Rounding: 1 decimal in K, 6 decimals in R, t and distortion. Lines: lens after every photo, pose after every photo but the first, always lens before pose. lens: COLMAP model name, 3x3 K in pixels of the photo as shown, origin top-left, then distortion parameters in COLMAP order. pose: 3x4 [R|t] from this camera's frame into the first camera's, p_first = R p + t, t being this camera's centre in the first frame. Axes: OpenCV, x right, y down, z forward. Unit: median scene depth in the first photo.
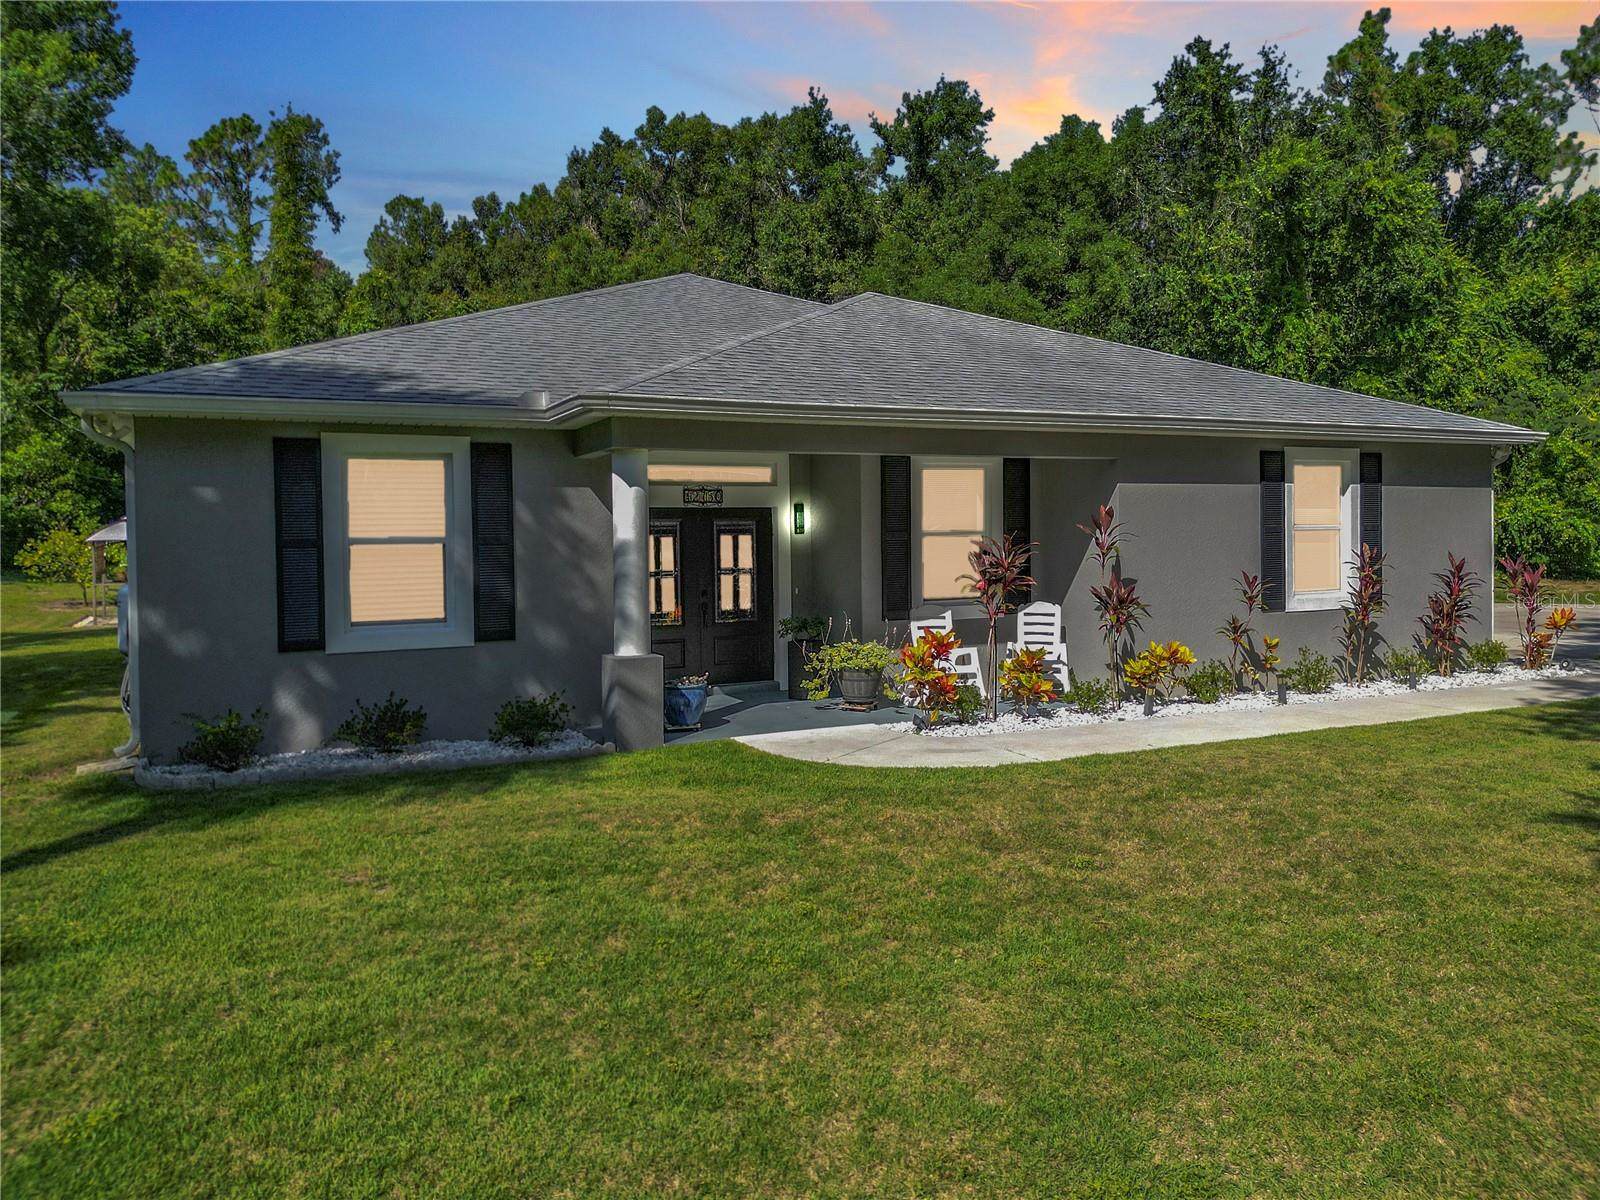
lens RADIAL K [[1152.5, 0, 796.8], [0, 1152.5, 560.4], [0, 0, 1]] dist [0.009647, 0.000145]
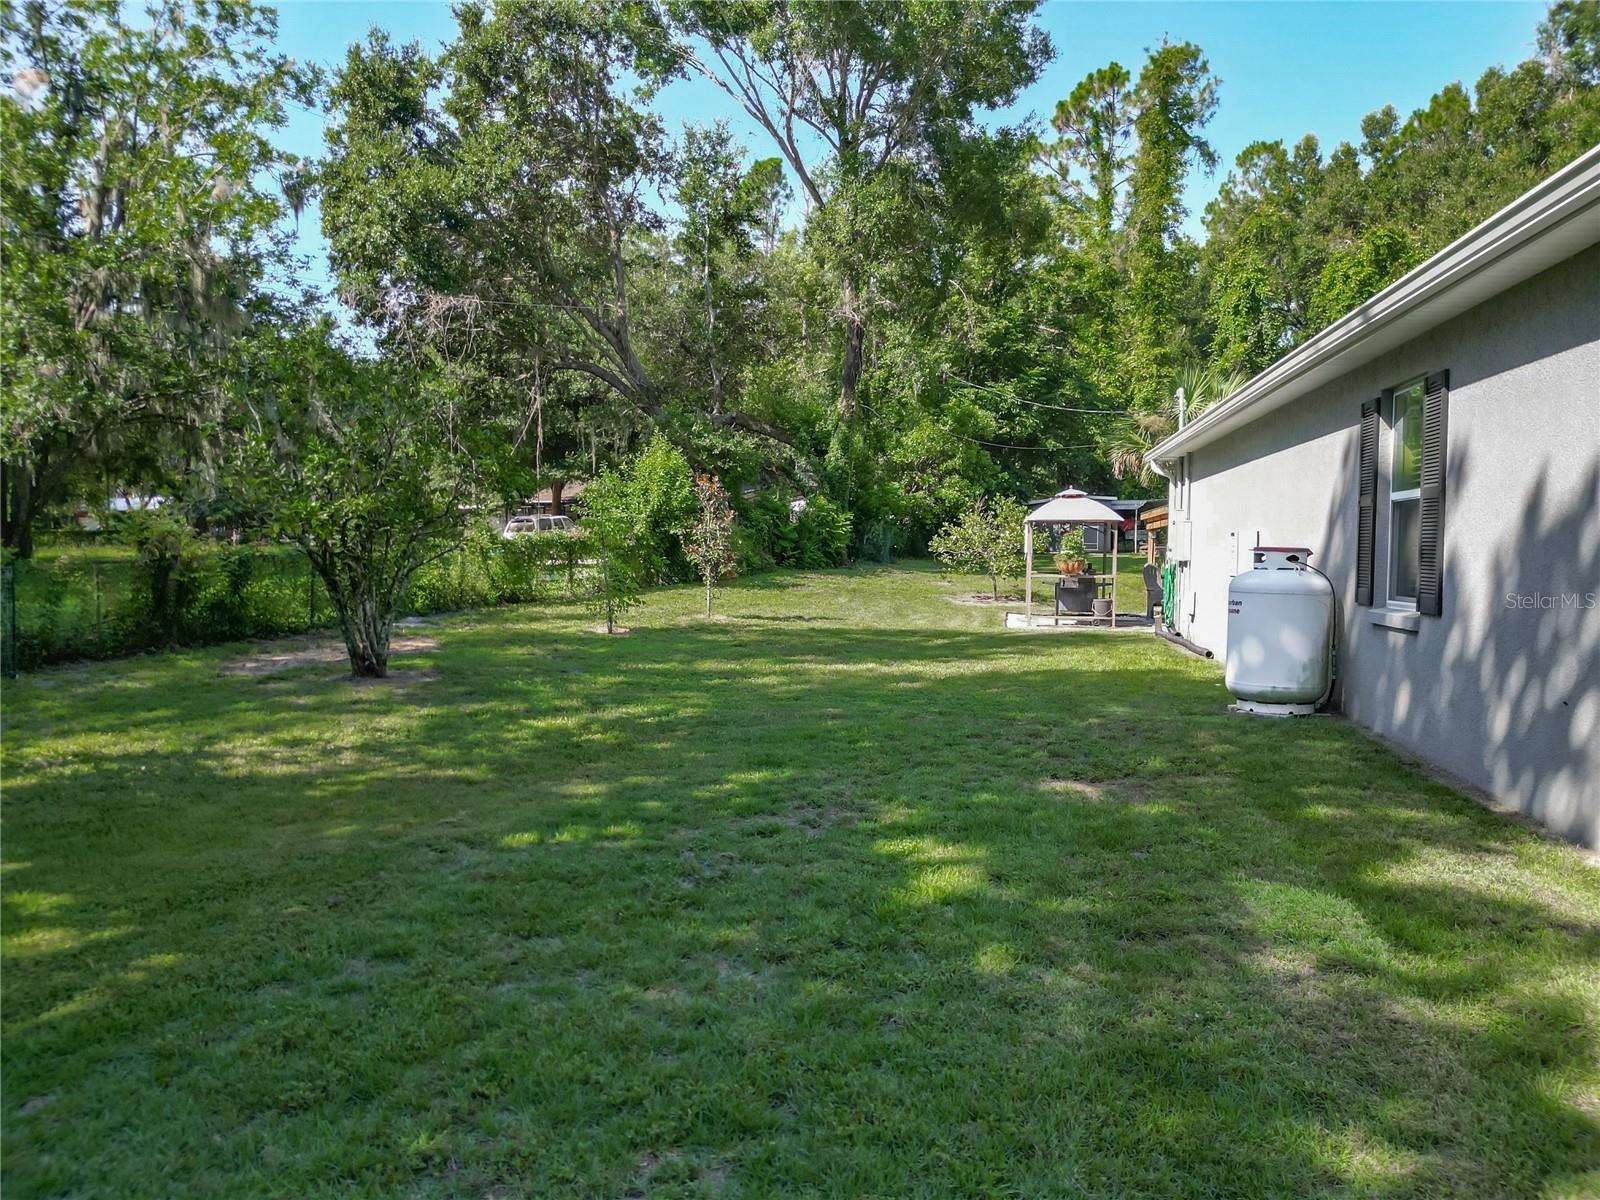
lens RADIAL K [[1152.5, 0, 796.8], [0, 1152.5, 560.4], [0, 0, 1]] dist [0.009647, 0.000145]
pose [[0.802706, 0.017610, -0.596115, -0.130031], [-0.019536, 0.999804, 0.003230, 0.005487], [0.596055, 0.009053, 0.802892, 0.130380]]
